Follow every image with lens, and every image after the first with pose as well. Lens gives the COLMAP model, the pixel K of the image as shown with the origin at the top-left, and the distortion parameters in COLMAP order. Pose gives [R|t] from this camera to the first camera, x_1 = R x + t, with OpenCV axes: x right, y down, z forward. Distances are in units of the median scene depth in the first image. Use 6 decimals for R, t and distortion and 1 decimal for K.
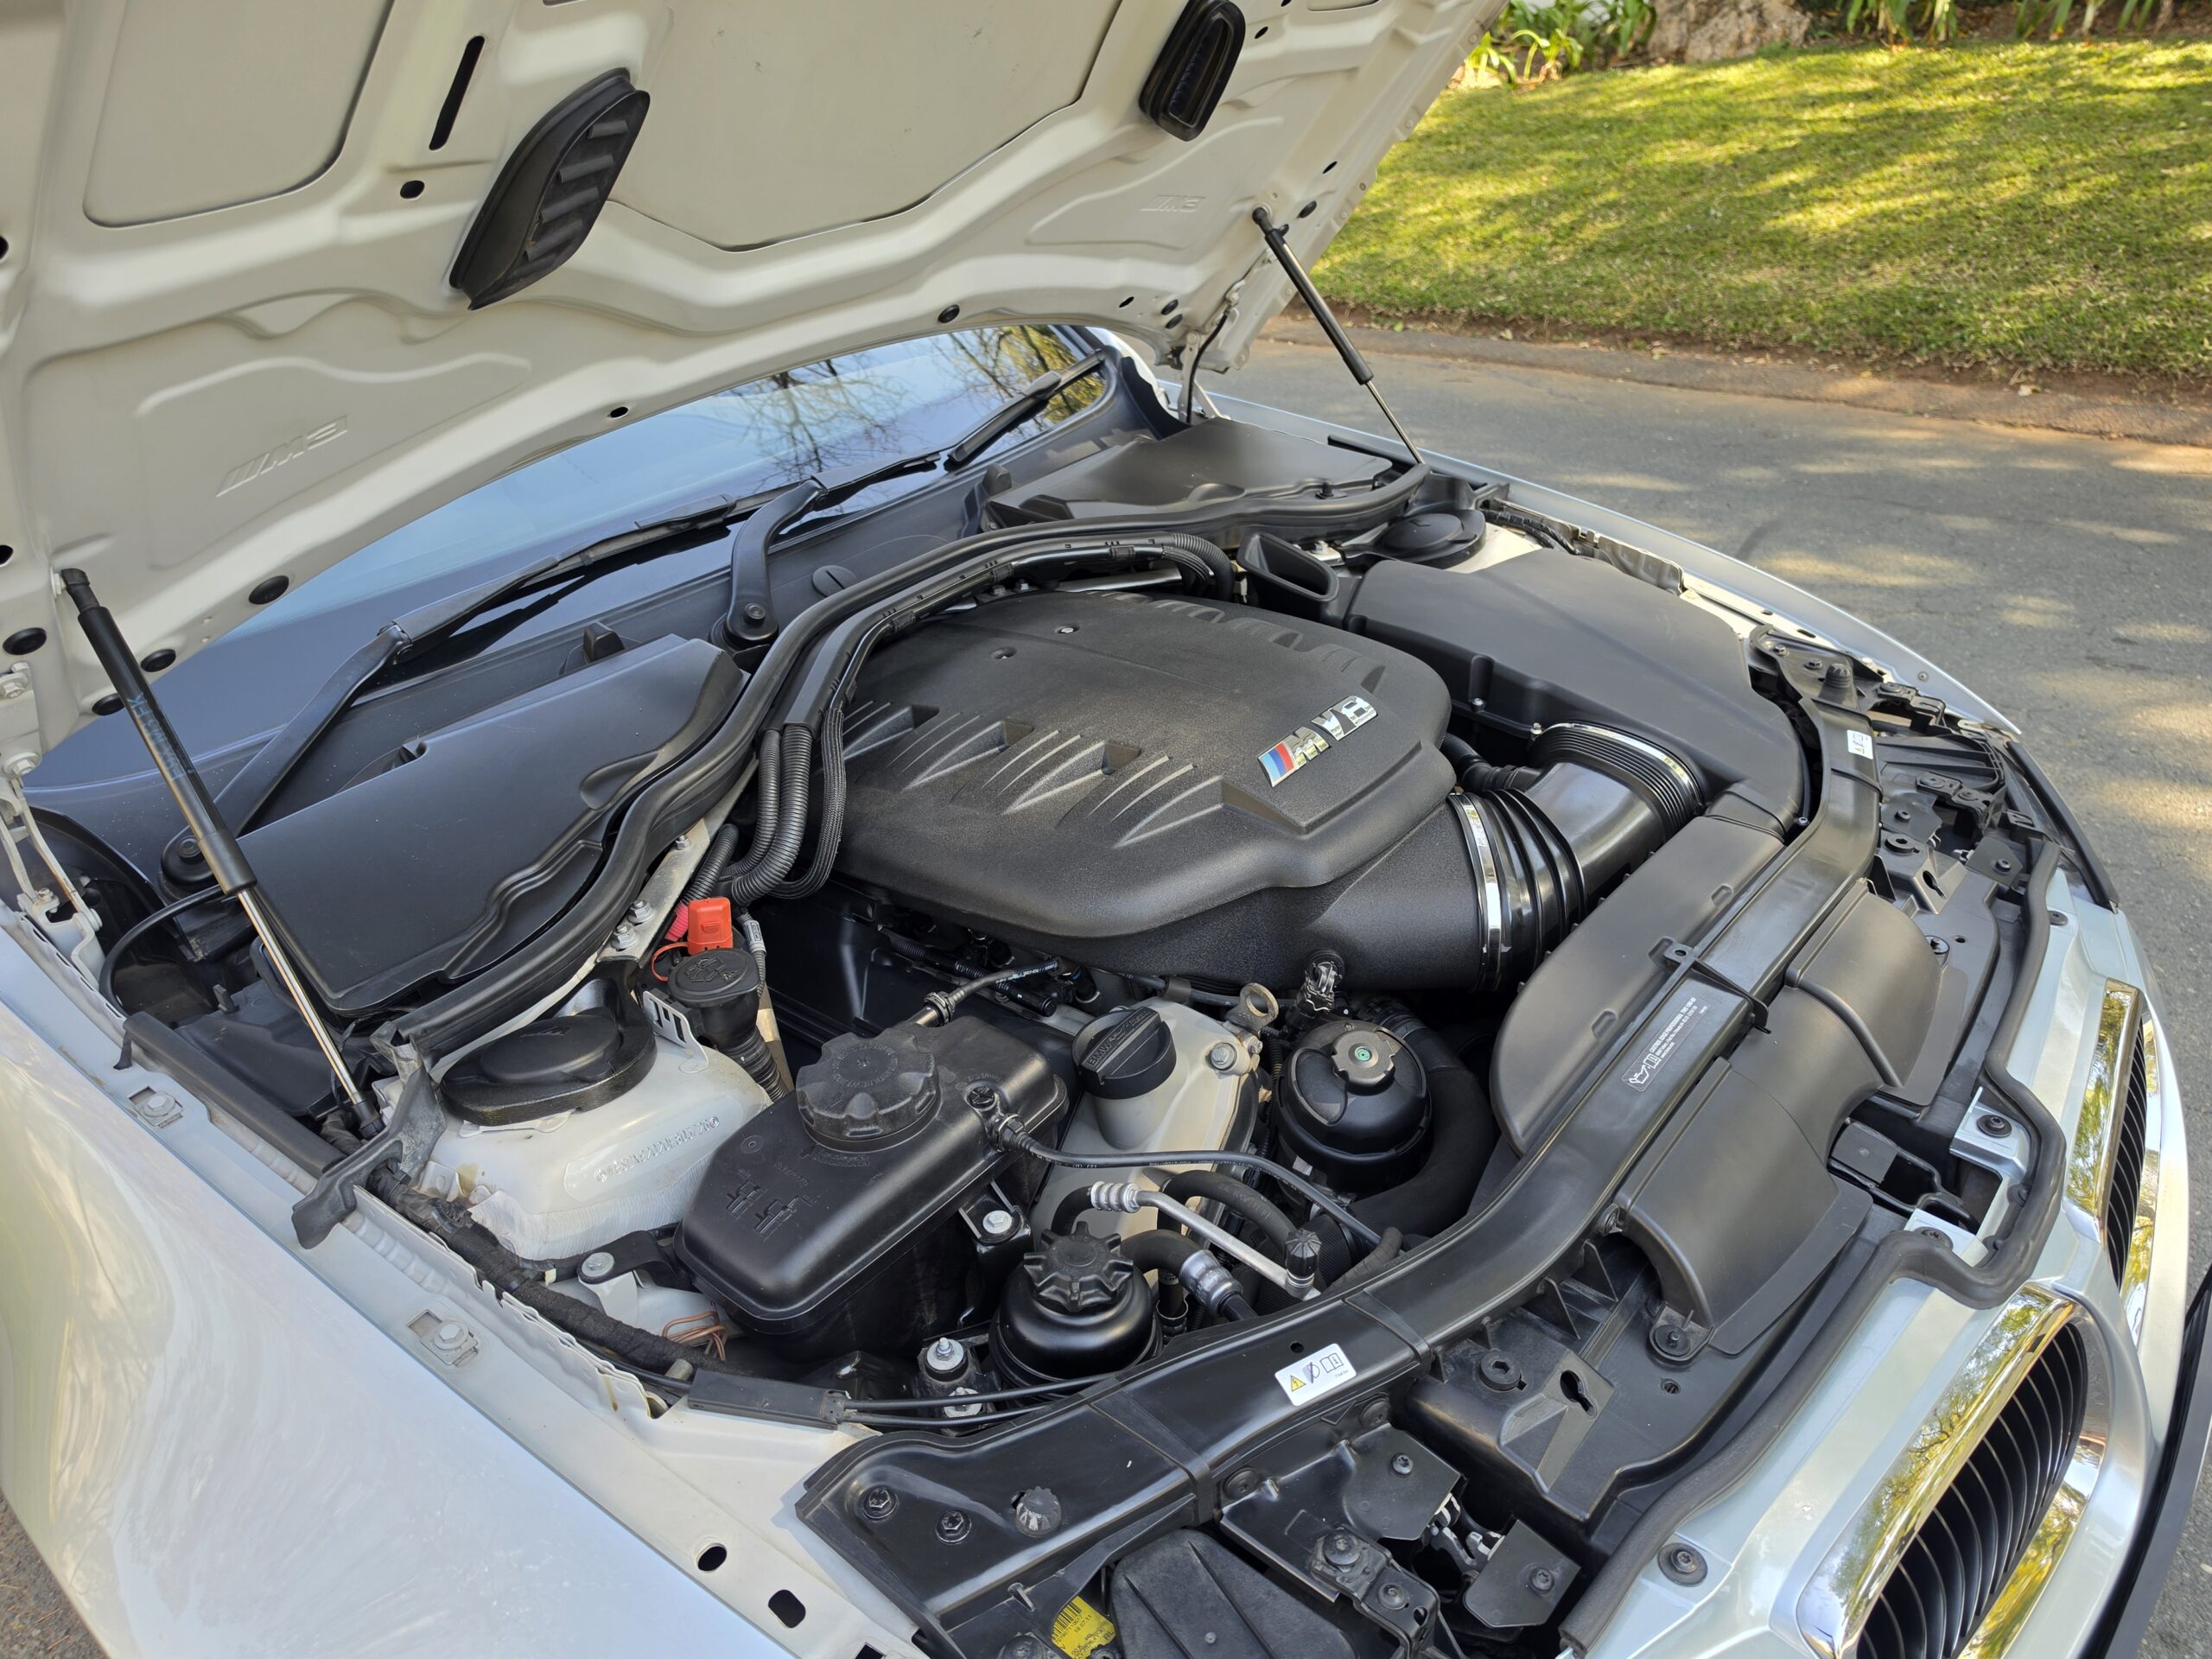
lens RADIAL K [[1538.1, 0, 1095.3], [0, 1538.1, 820.5], [0, 0, 1]] dist [0.020788, -0.025463]
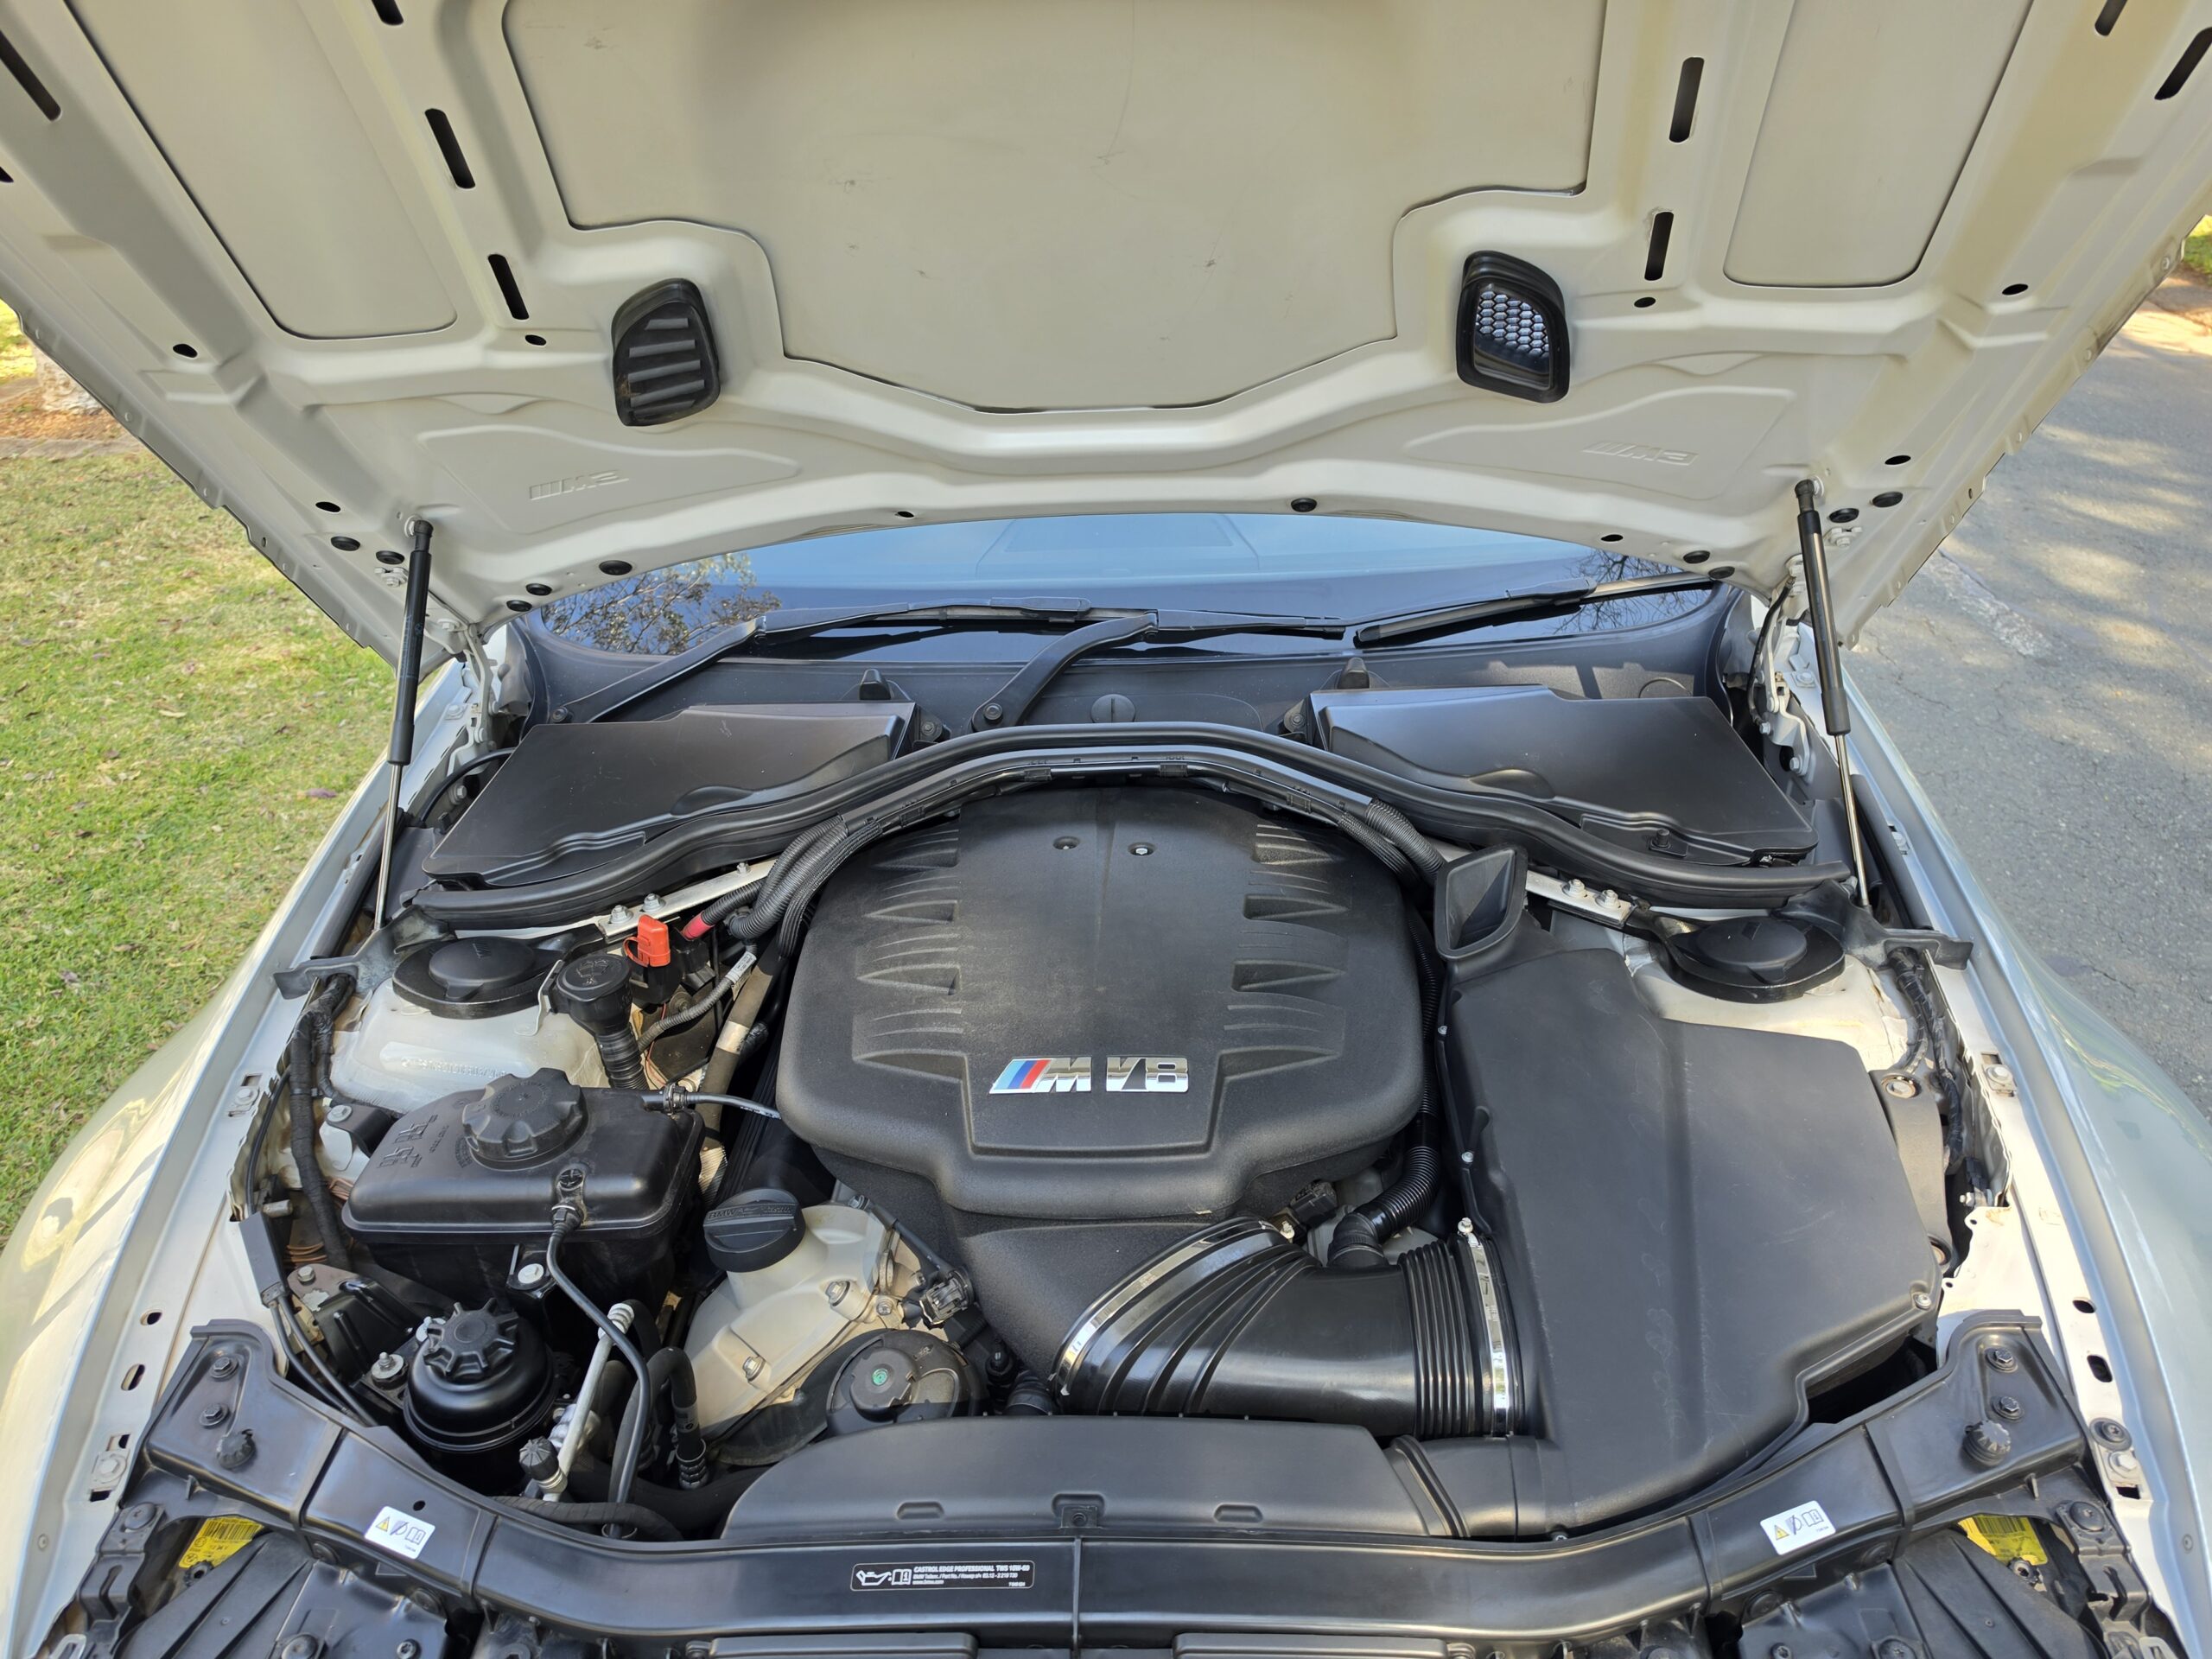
lens RADIAL K [[1538.1, 0, 1111.0], [0, 1538.1, 845.9], [0, 0, 1]] dist [0.020788, -0.025463]
pose [[0.635246, 0.441072, -0.633970, 0.578308], [-0.399158, 0.890243, 0.219408, -0.329725], [0.661162, 0.113676, 0.741581, 0.256734]]
